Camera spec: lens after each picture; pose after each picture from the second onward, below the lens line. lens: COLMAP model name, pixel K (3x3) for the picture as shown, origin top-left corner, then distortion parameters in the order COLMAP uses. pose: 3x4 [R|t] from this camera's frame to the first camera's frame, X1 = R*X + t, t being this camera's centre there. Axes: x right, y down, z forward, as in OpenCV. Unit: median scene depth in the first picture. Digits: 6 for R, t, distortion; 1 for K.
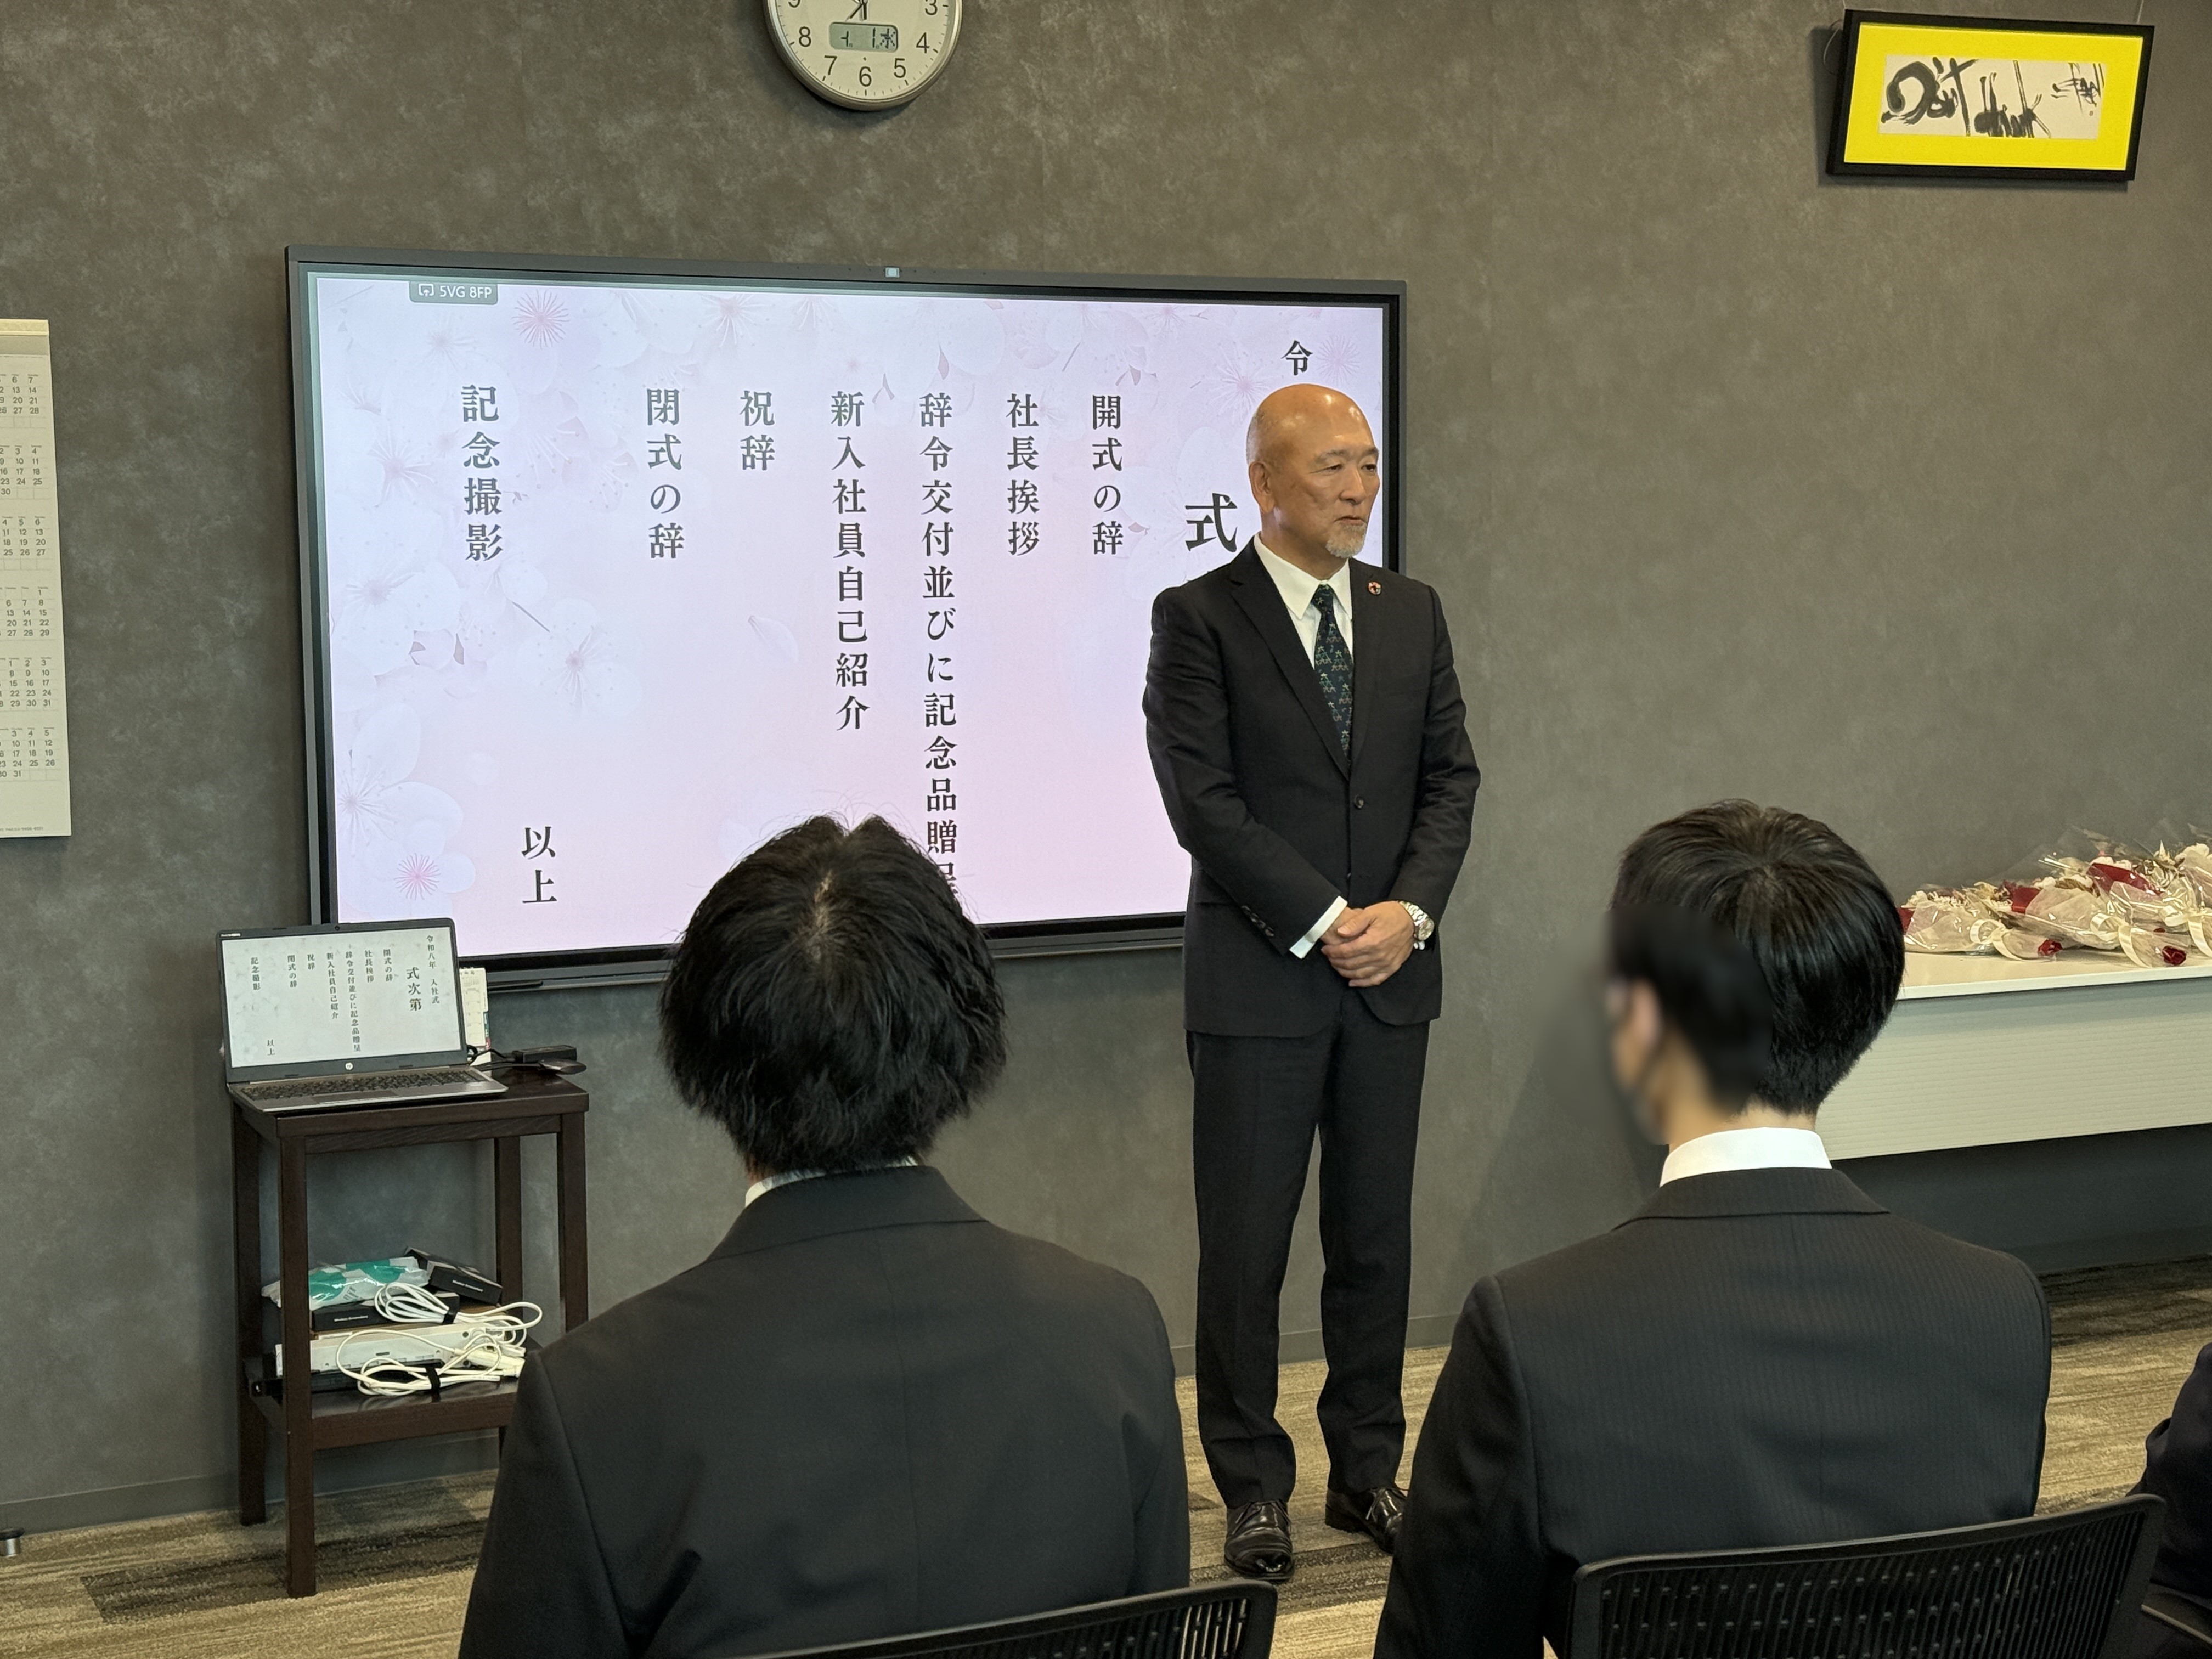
lens RADIAL K [[3385.0, 0, 1099.8], [0, 3385.0, 826.3], [0, 0, 1]] dist [0.006130, 0.000000]
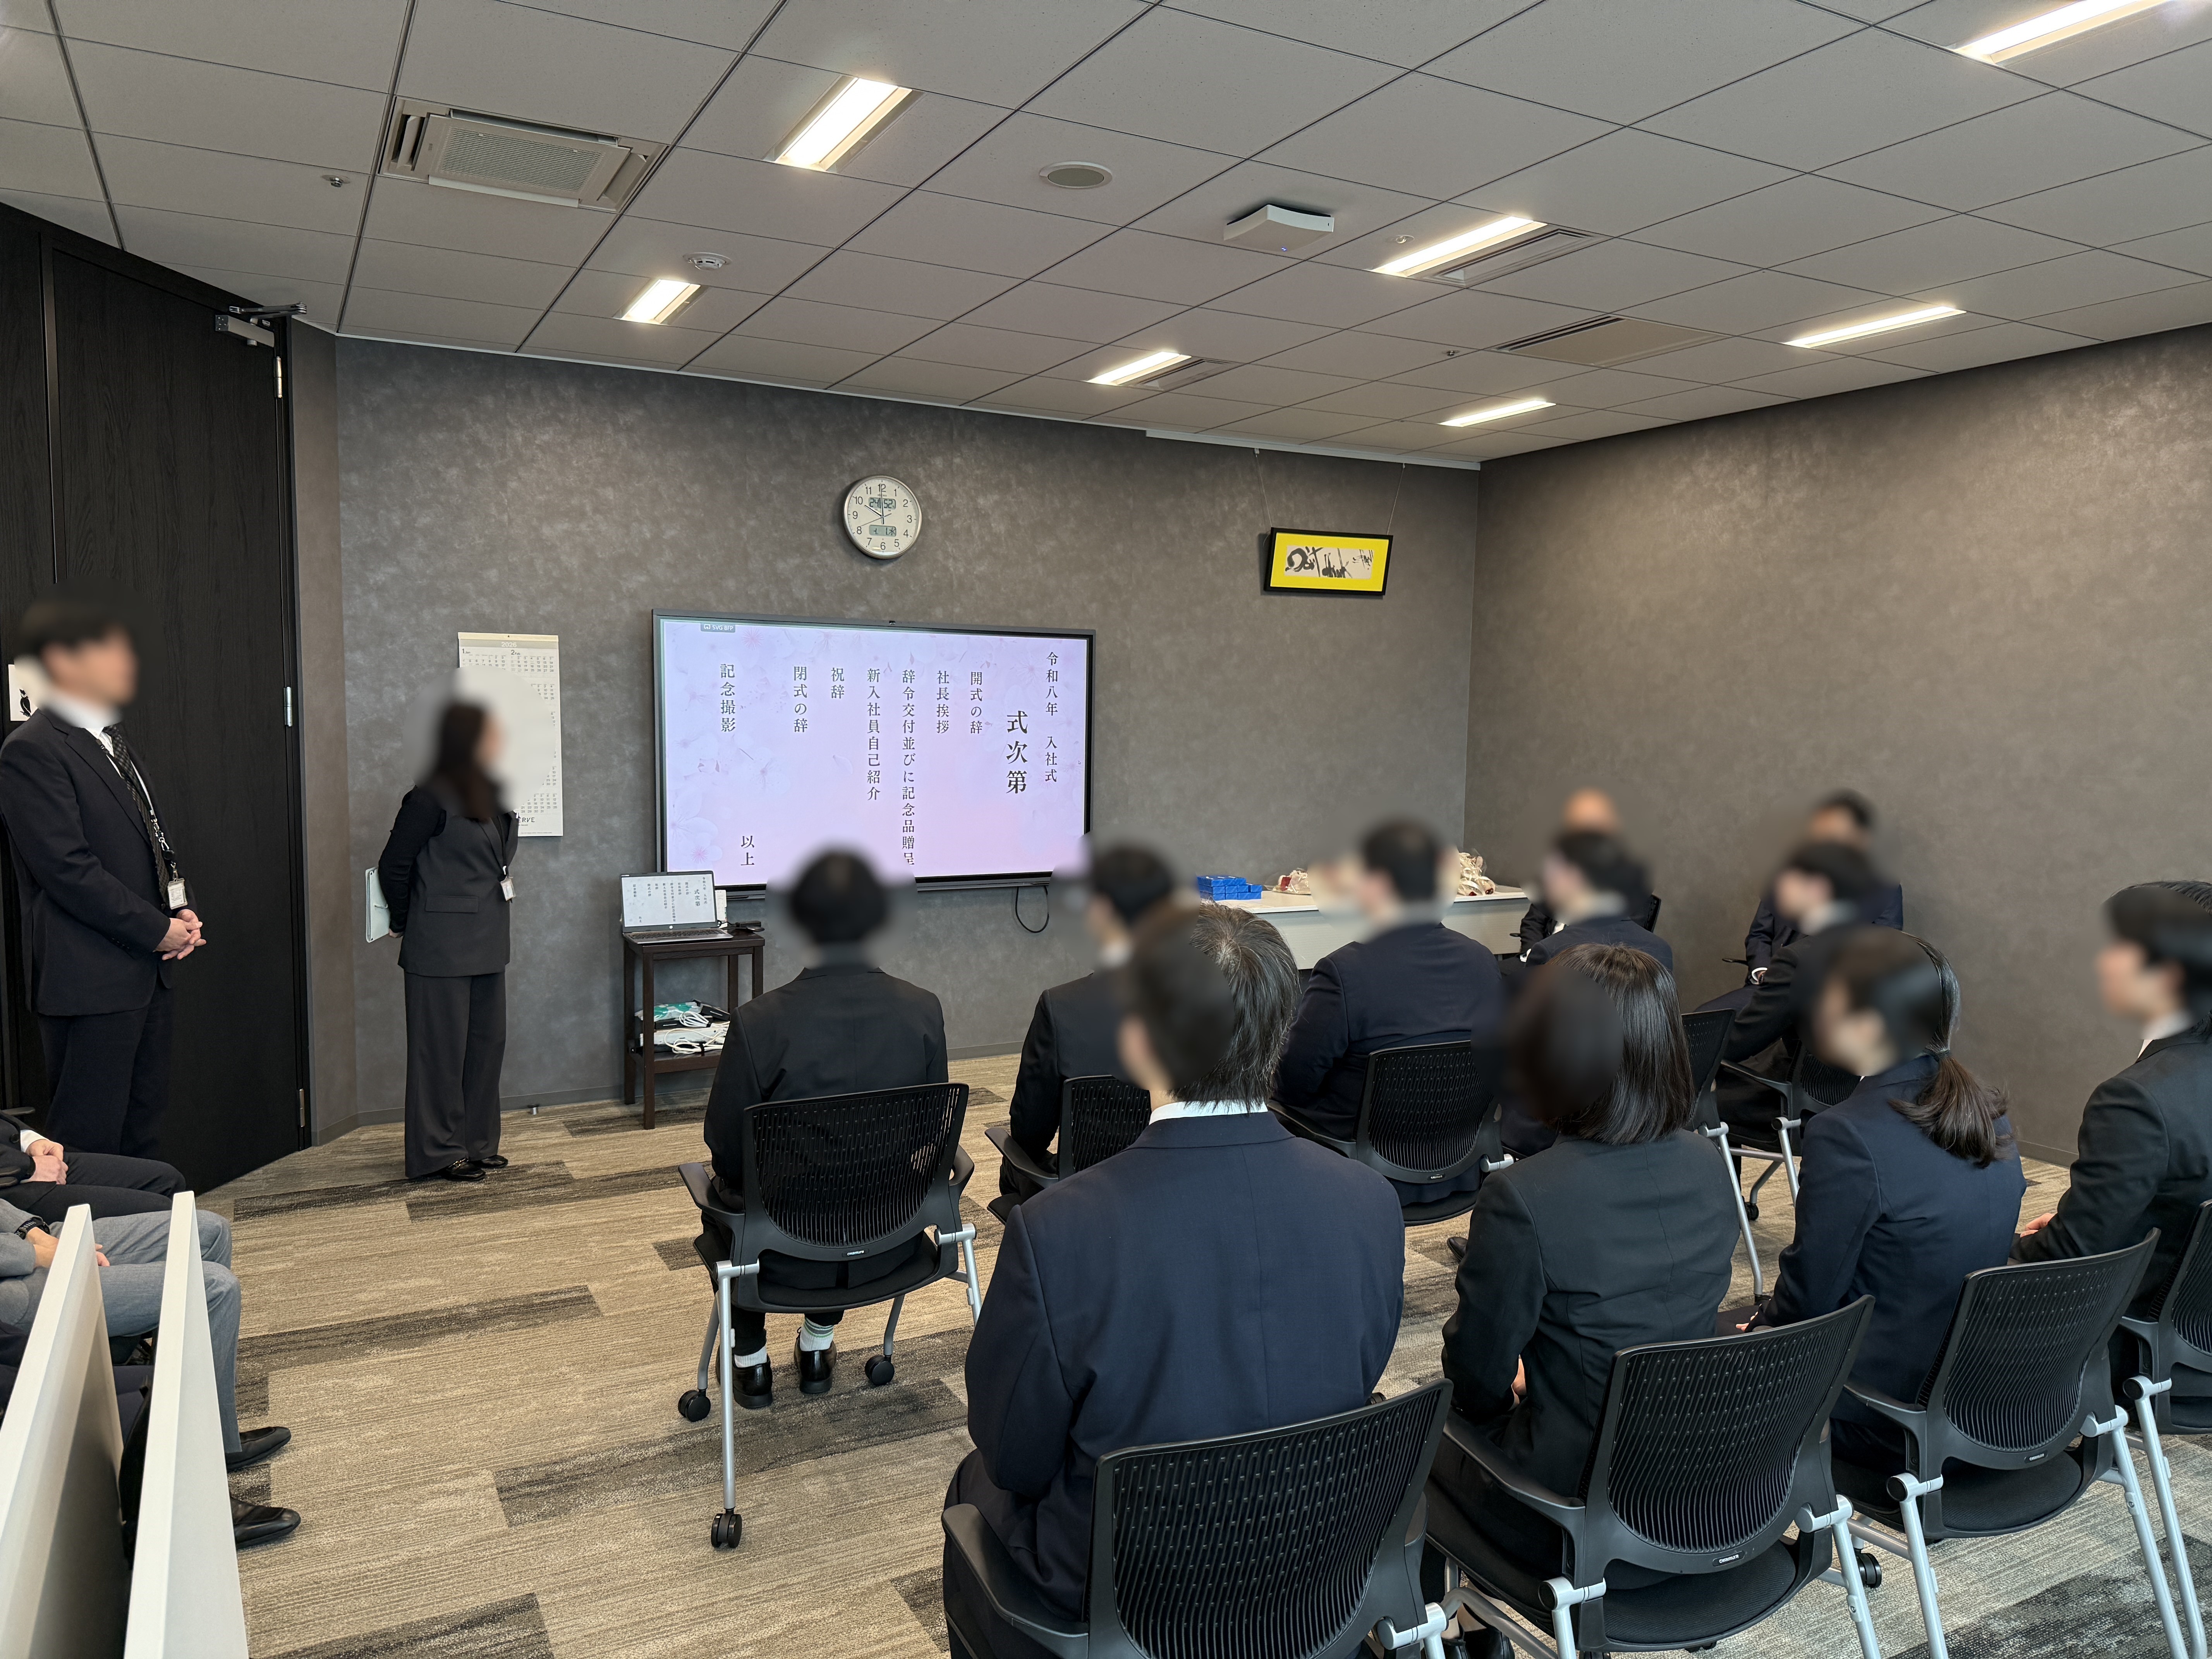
lens RADIAL K [[1525.3, 0, 1125.9], [0, 1525.3, 839.5], [0, 0, 1]] dist [0.011910, -0.005142]
pose [[0.997105, 0.019302, 0.073545, 0.035163], [-0.019429, 0.999811, 0.001007, -0.003745], [-0.073511, -0.002433, 0.997291, -0.176458]]
